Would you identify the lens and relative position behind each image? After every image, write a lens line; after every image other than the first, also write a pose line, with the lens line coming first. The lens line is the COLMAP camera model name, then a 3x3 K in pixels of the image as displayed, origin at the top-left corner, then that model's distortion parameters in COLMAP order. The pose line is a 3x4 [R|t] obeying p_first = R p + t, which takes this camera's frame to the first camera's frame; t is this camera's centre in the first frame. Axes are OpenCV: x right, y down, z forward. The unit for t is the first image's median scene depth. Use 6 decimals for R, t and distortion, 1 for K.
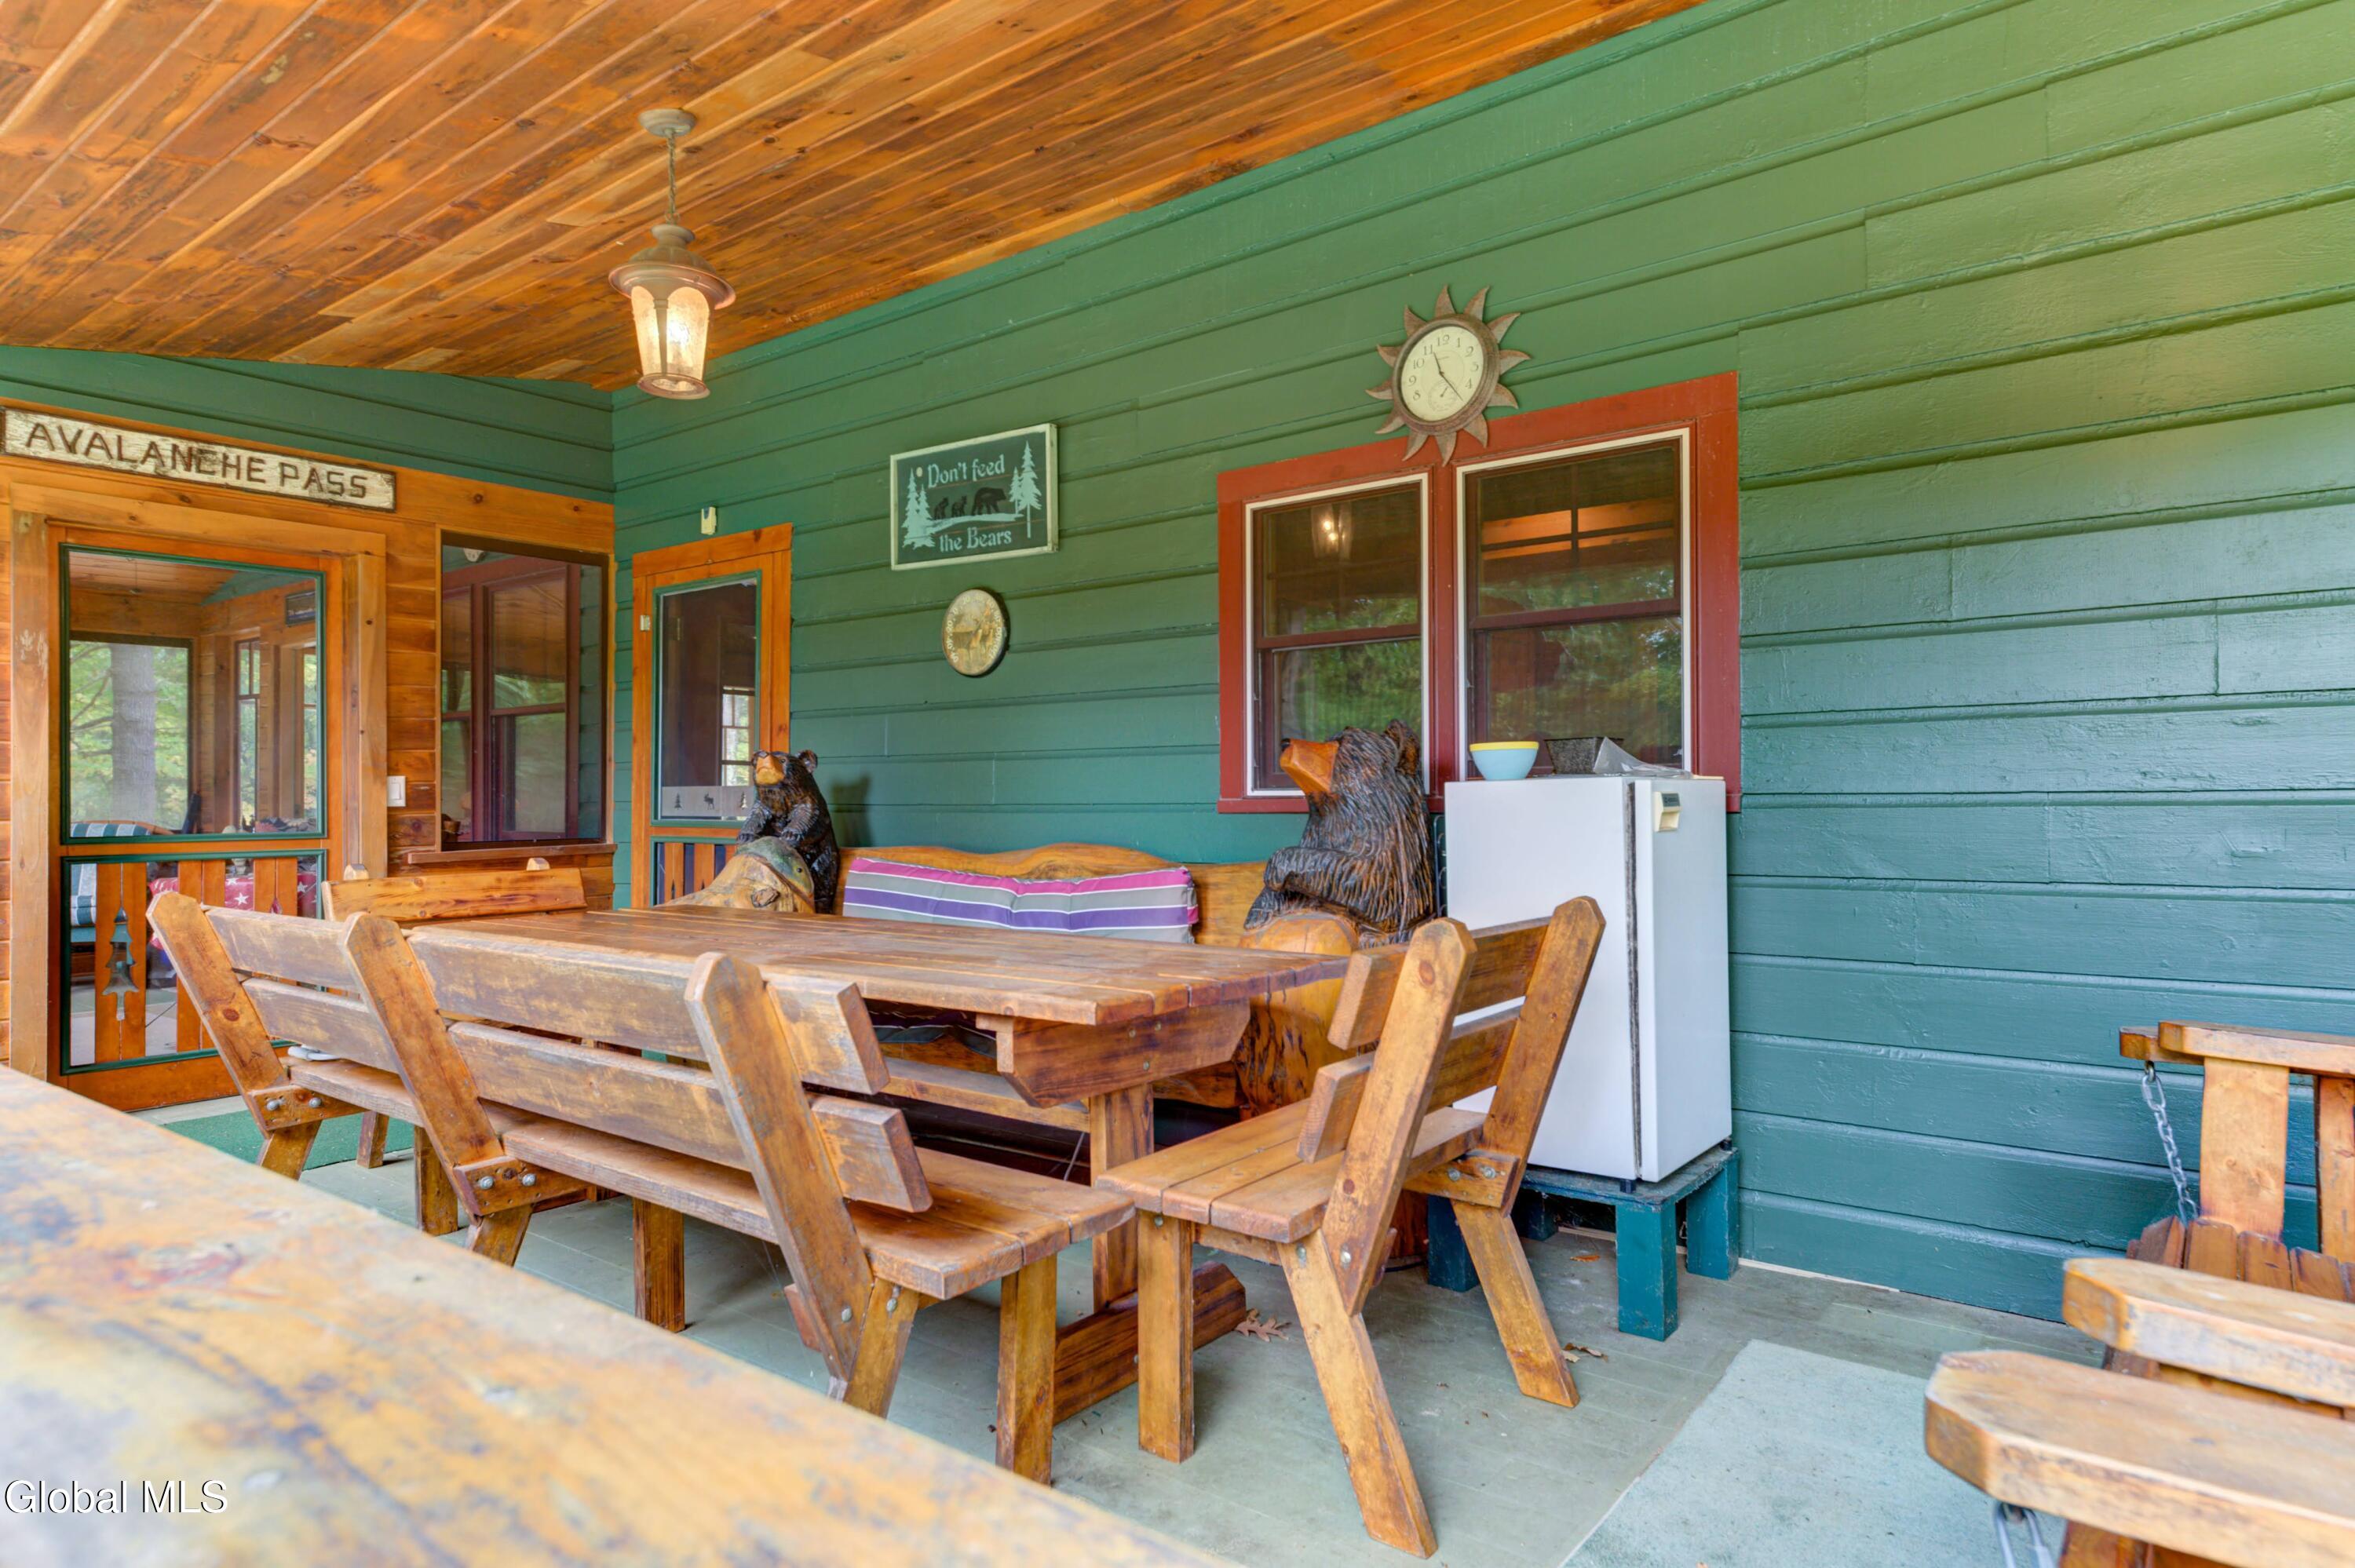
lens RADIAL K [[1339.5, 0, 1177.5], [0, 1339.5, 784.0], [0, 0, 1]] dist [0.018750, -0.001327]
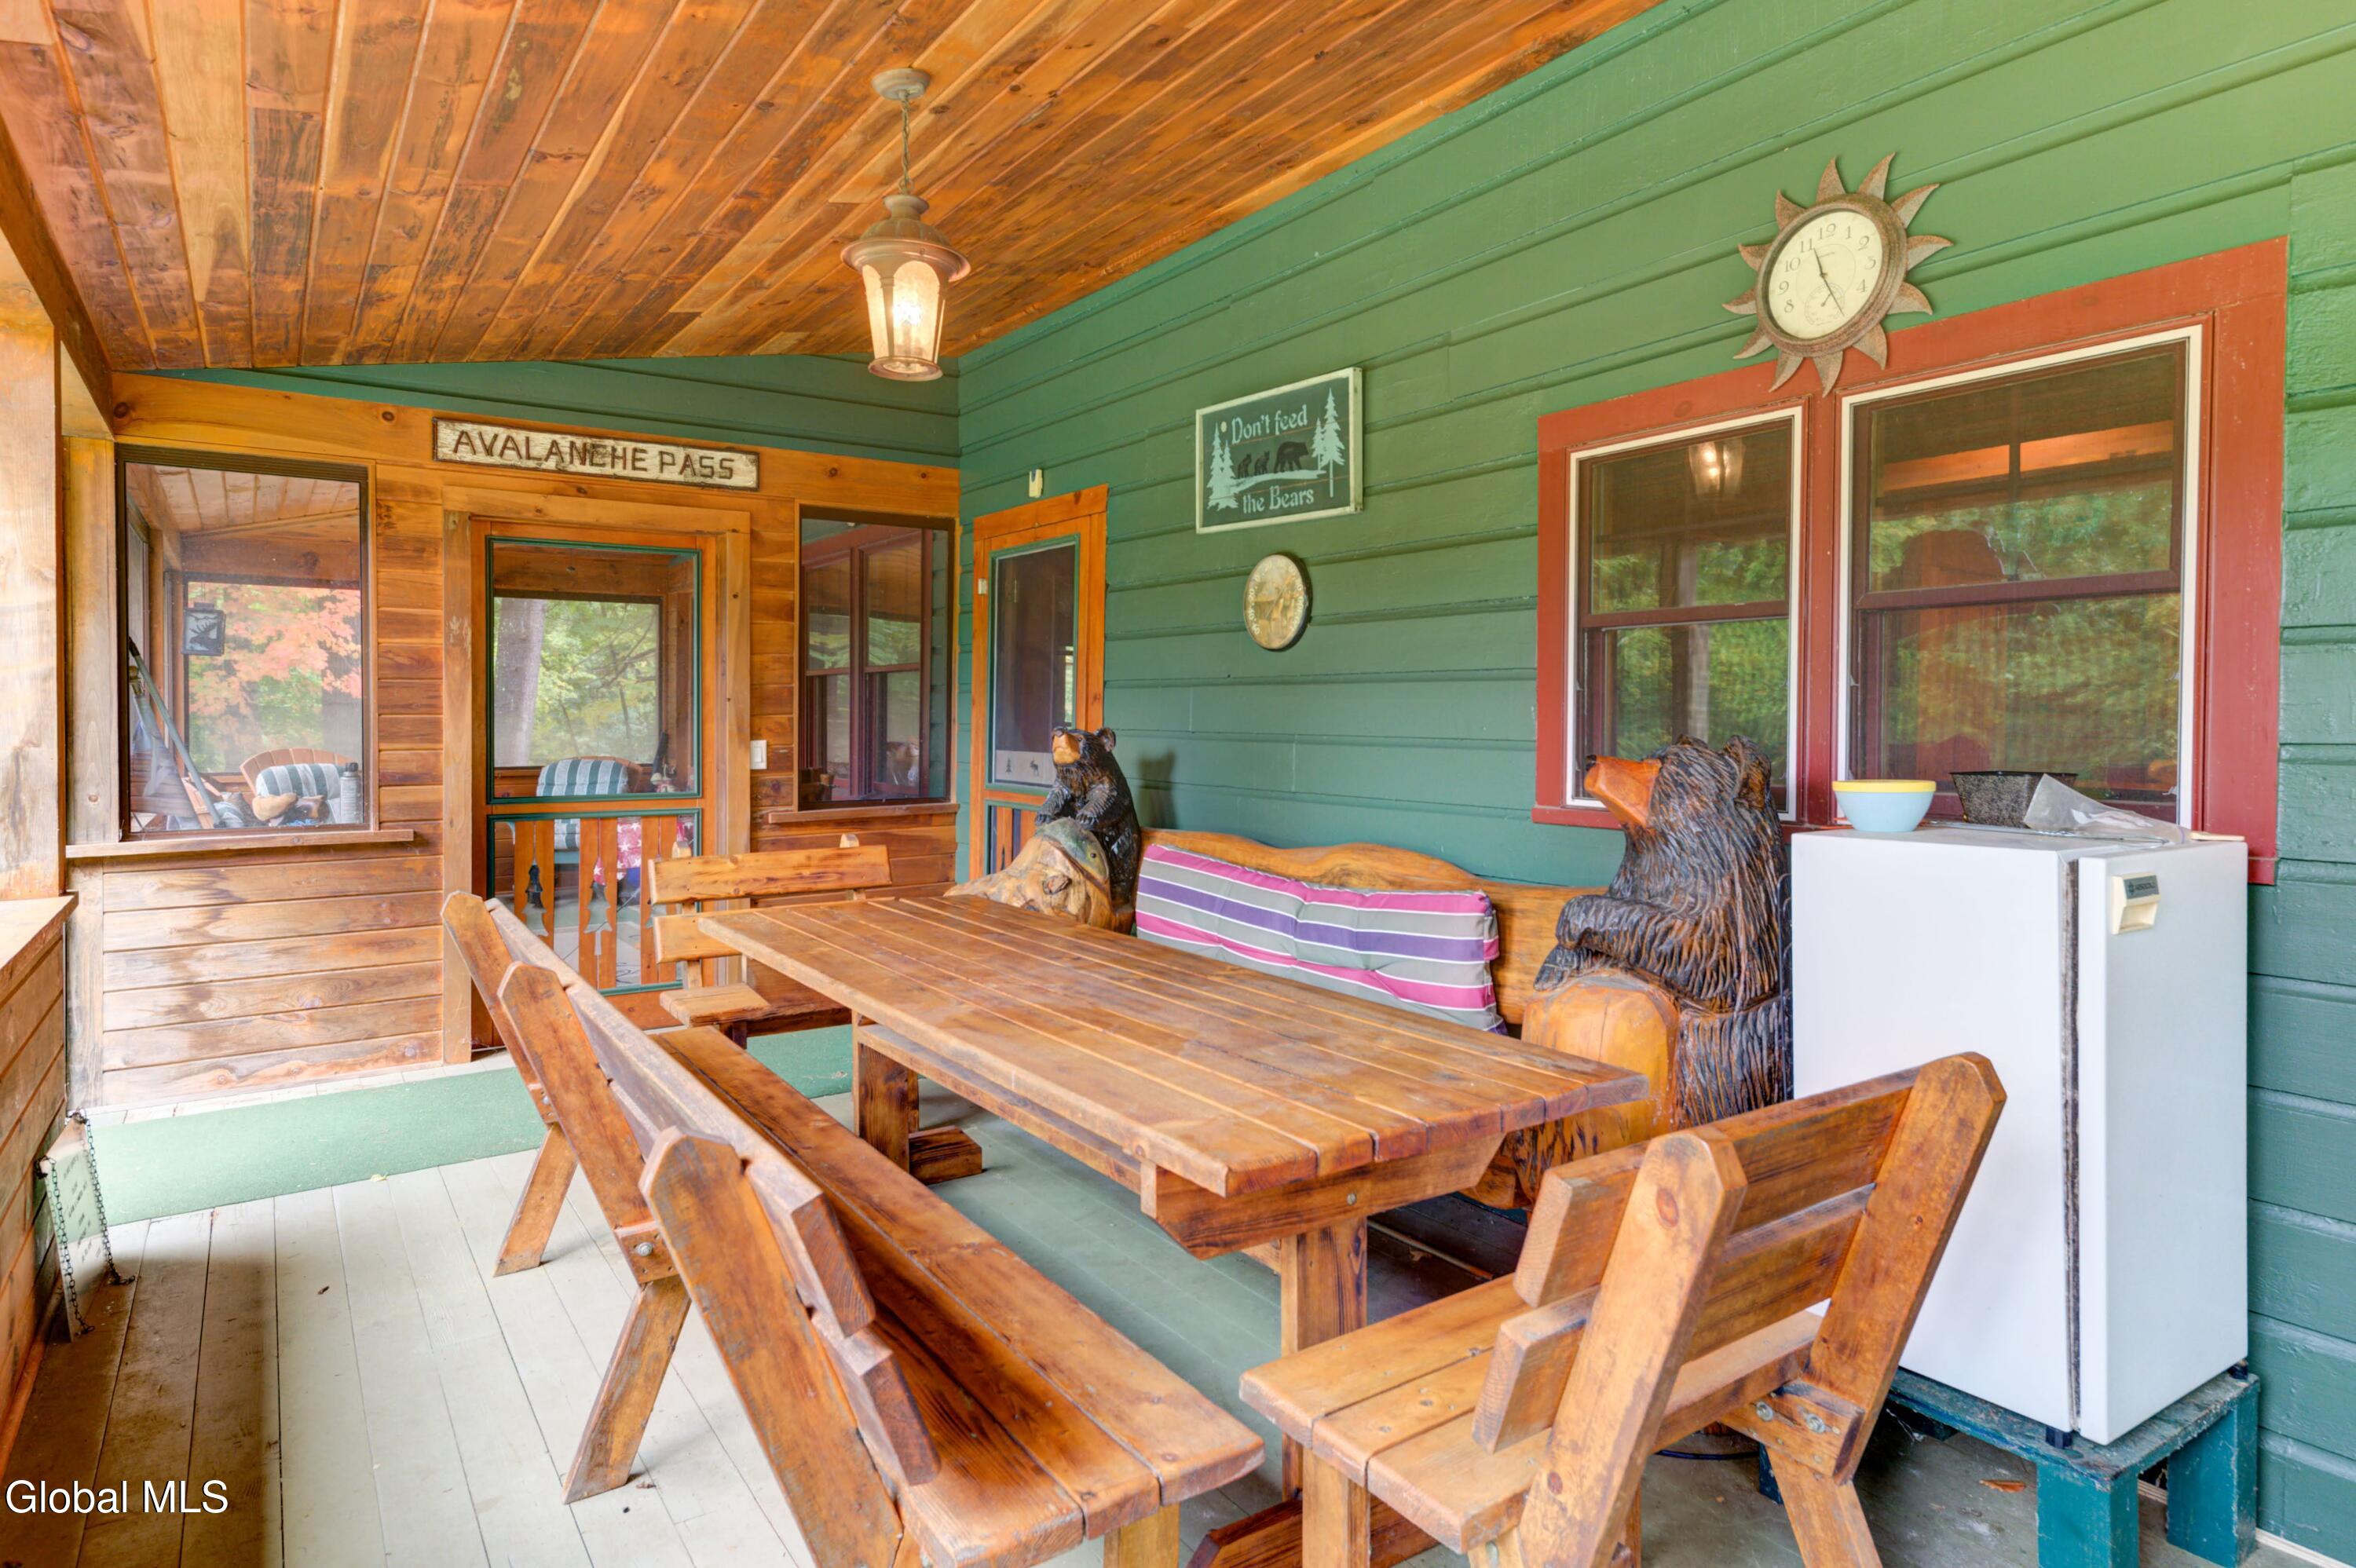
lens RADIAL K [[1328.8, 0, 1180.5], [0, 1328.8, 731.9], [0, 0, 1]] dist [0.017462, 0.001198]
pose [[0.952621, 0.014044, -0.303836, 0.079335], [-0.006940, 0.999677, 0.024446, -0.058760], [0.304081, -0.021179, 0.952411, 0.149574]]
